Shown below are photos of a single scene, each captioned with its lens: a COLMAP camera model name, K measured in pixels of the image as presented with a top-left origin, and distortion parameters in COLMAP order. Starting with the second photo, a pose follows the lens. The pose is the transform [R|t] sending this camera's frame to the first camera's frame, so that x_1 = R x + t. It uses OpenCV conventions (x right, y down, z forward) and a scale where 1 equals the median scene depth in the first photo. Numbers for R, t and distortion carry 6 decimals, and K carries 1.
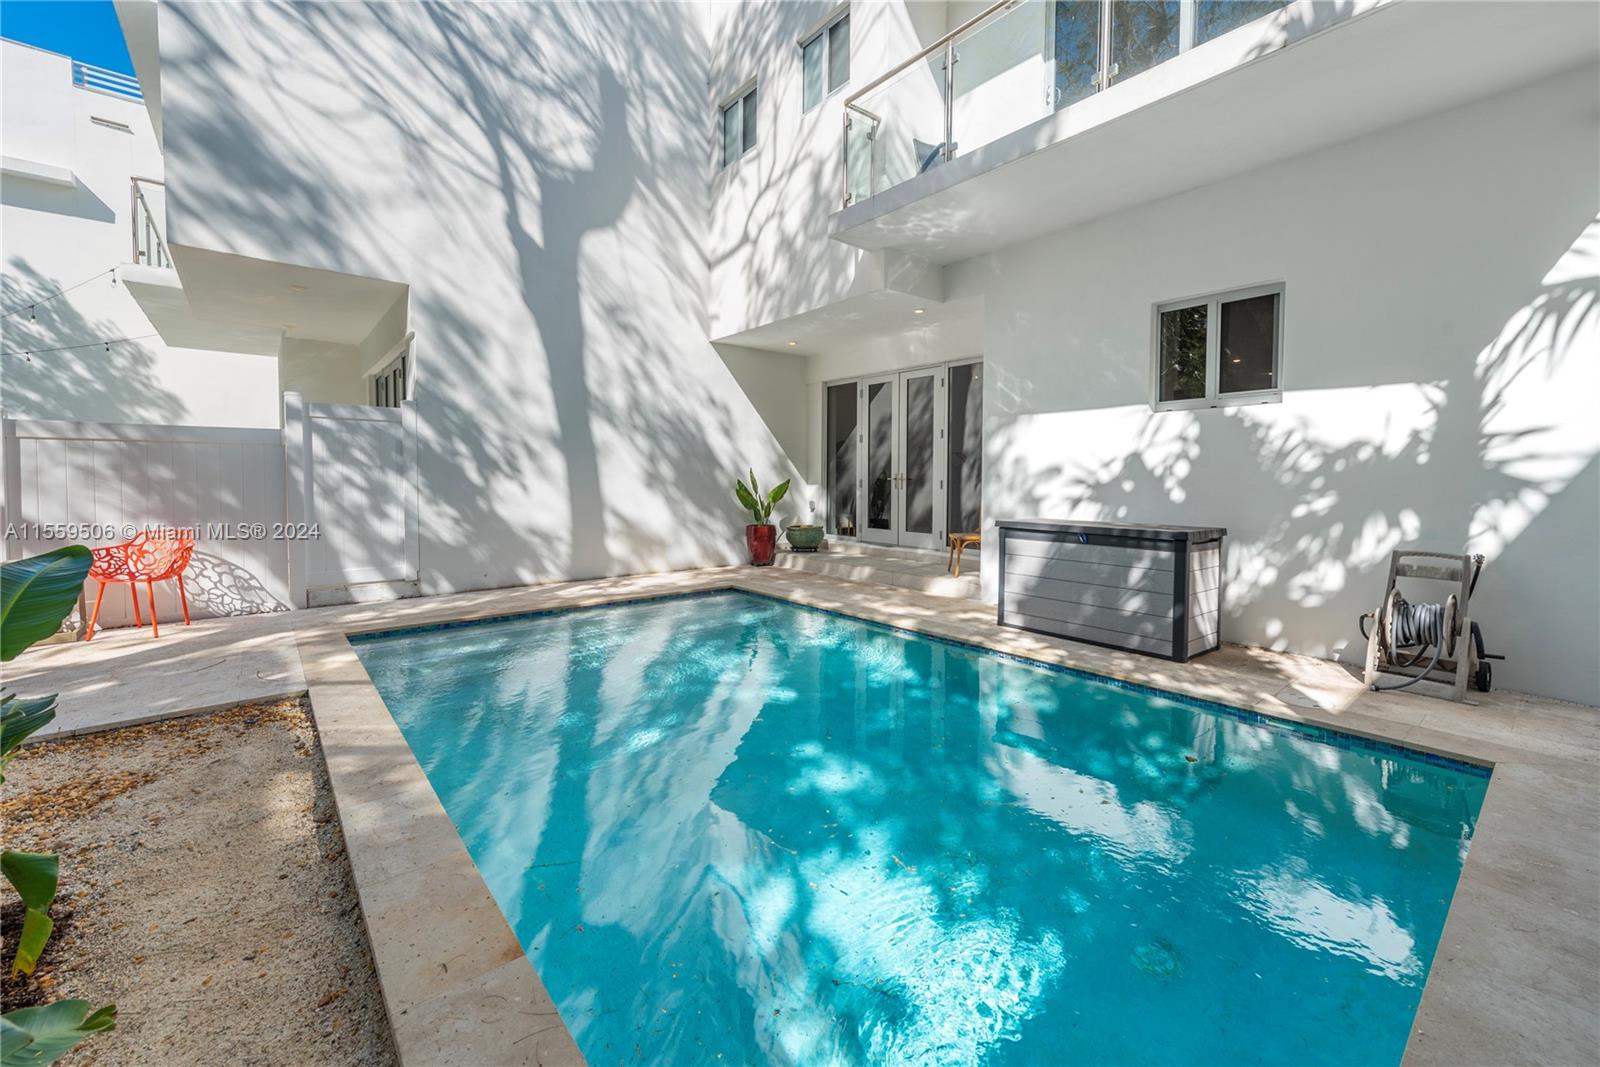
lens RADIAL K [[659.1, 0, 826.4], [0, 659.1, 489.4], [0, 0, 1]] dist [0.015463, -0.004266]
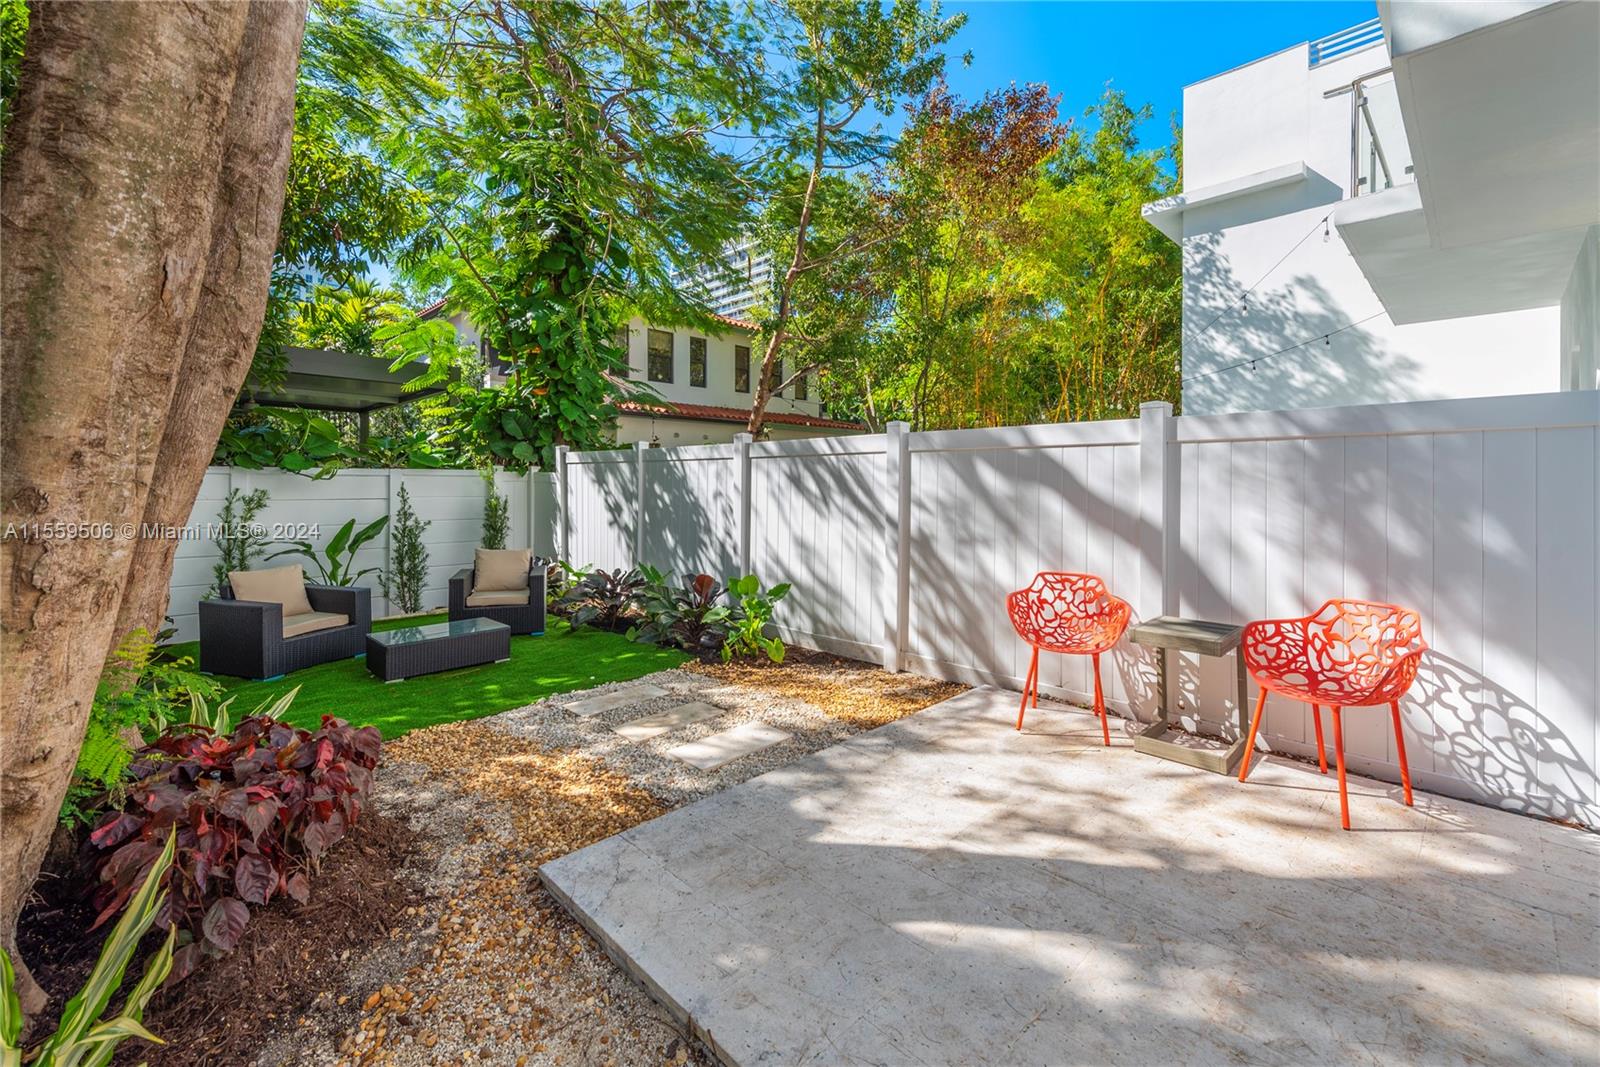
lens RADIAL K [[659.1, 0, 809.0], [0, 659.1, 490.4], [0, 0, 1]] dist [0.015463, -0.004266]
pose [[0.067727, 0.003285, -0.997698, -0.383654], [-0.025639, 0.999670, 0.001551, -0.011808], [0.997374, 0.025475, 0.067789, 0.399582]]
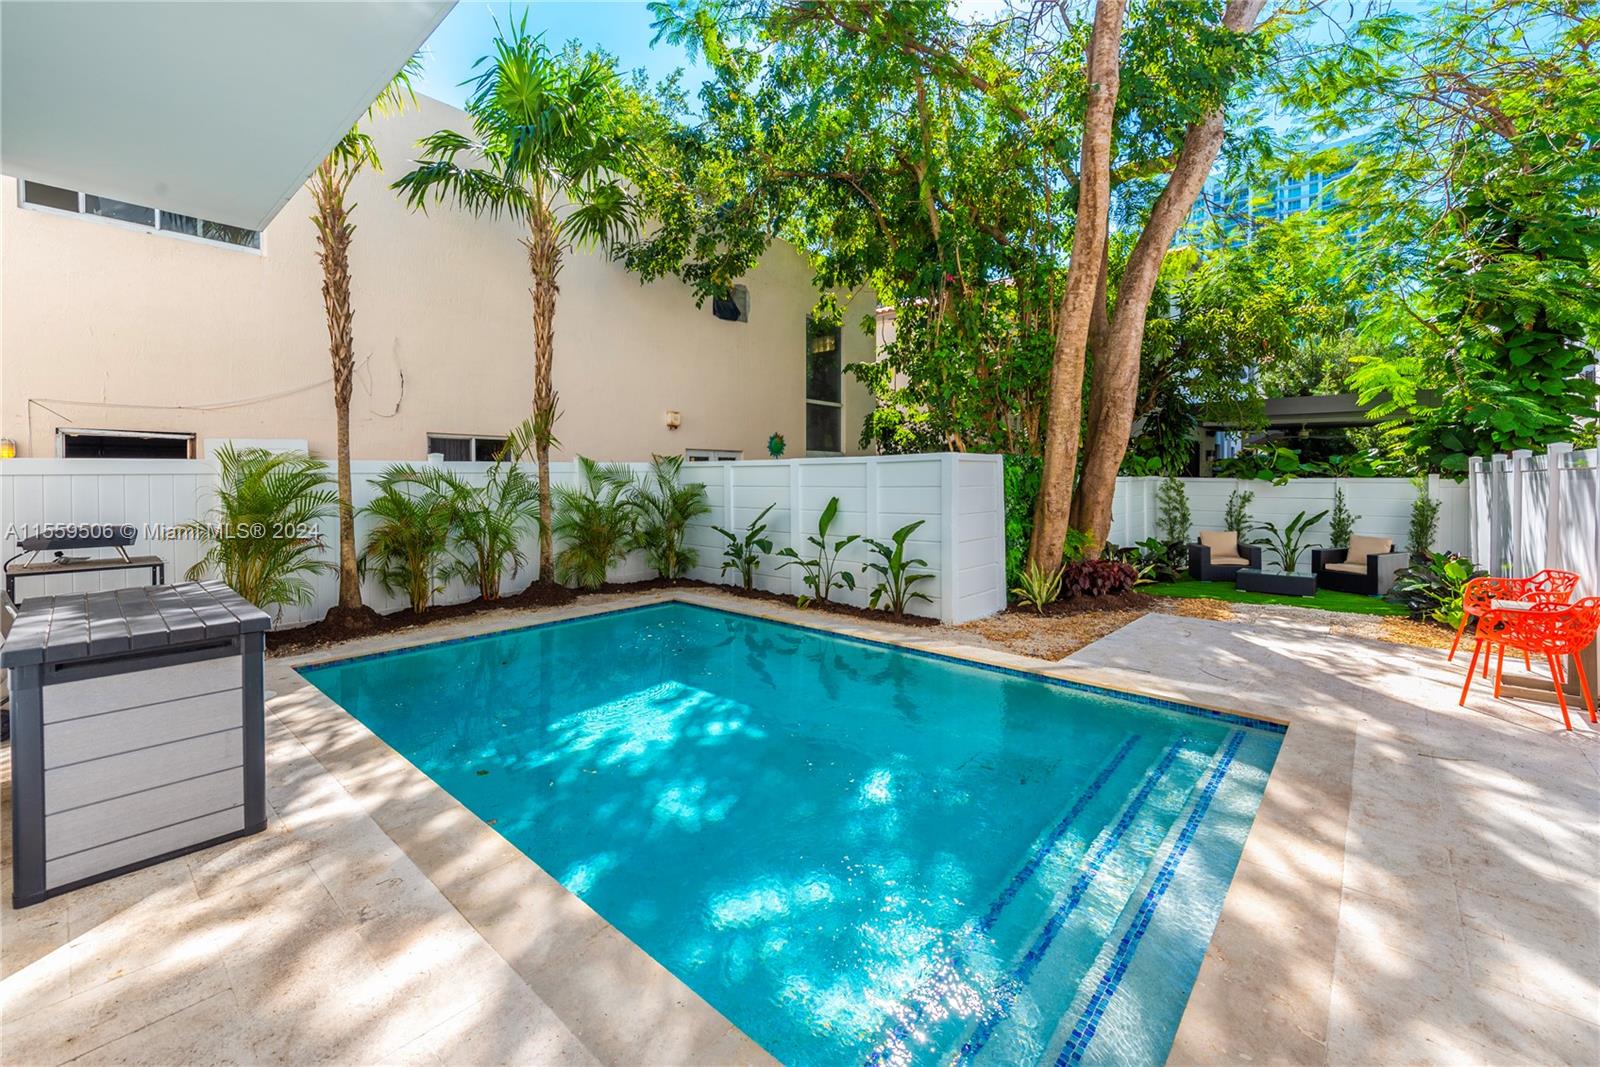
lens RADIAL K [[659.1, 0, 808.4], [0, 659.1, 489.2], [0, 0, 1]] dist [0.015463, -0.004266]
pose [[-0.990755, -0.006461, -0.135506, -0.041599], [-0.011810, 0.999181, 0.038711, -0.051053], [0.135145, 0.039954, -0.990020, 1.248404]]
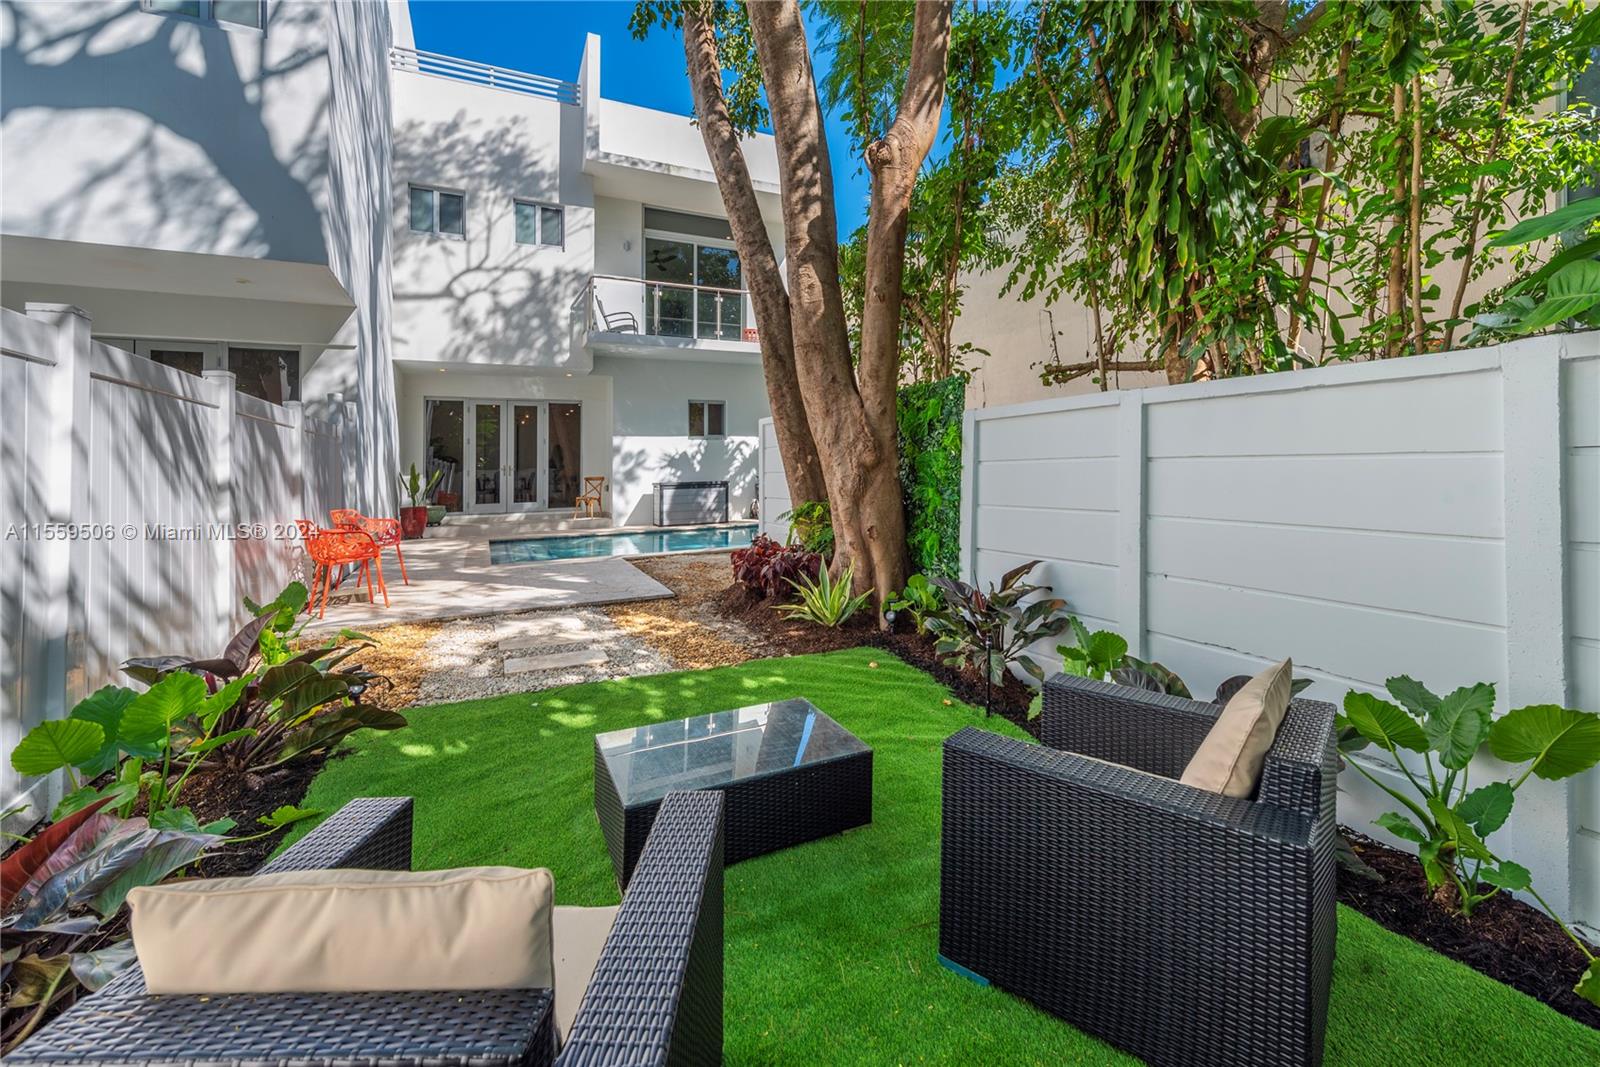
lens RADIAL K [[659.1, 0, 795.9], [0, 659.1, 471.0], [0, 0, 1]] dist [0.015463, -0.004266]
pose [[0.268652, -0.006258, 0.963217, -1.541643], [0.024513, 0.999699, -0.000342, 0.015442], [-0.962925, 0.023703, 0.268724, -0.084937]]
